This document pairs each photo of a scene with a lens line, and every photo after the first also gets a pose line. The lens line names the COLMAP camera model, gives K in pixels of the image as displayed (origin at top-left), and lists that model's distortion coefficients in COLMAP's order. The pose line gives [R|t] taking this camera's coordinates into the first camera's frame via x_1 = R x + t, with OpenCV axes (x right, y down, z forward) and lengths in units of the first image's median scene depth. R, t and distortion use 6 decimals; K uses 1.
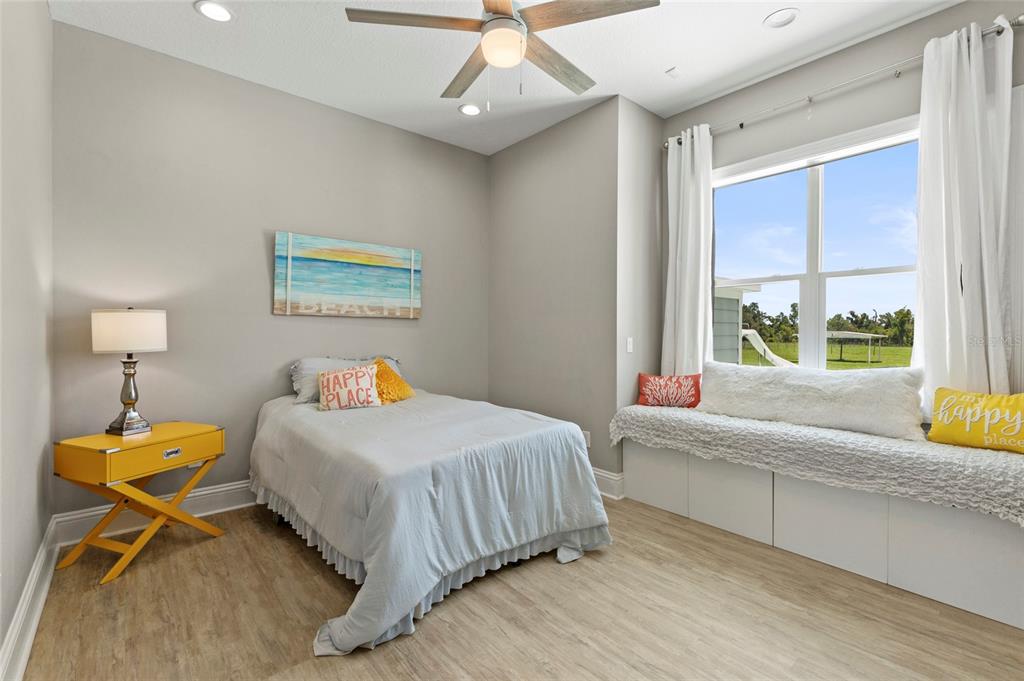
lens RADIAL K [[454.4, 0, 510.4], [0, 454.4, 338.7], [0, 0, 1]] dist [0.002607, 0.000150]
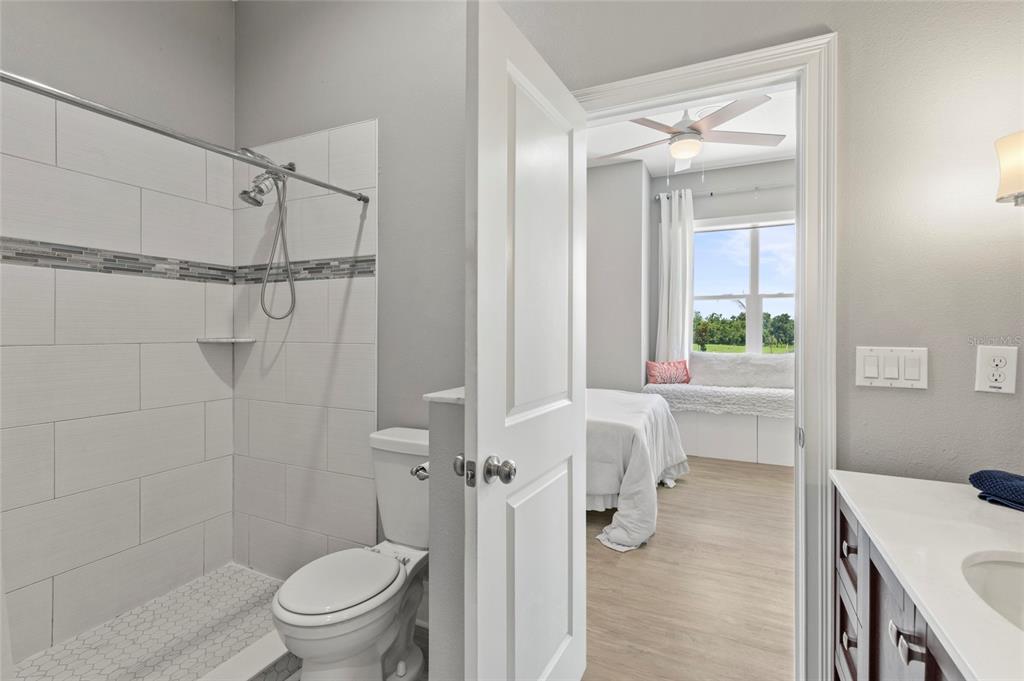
lens RADIAL K [[454.4, 0, 516.8], [0, 454.4, 335.1], [0, 0, 1]] dist [0.002607, 0.000150]
pose [[0.914106, -0.009397, 0.405366, -0.764481], [0.010057, 0.999949, 0.000501, -0.009326], [-0.405351, 0.003619, 0.914154, -0.125610]]
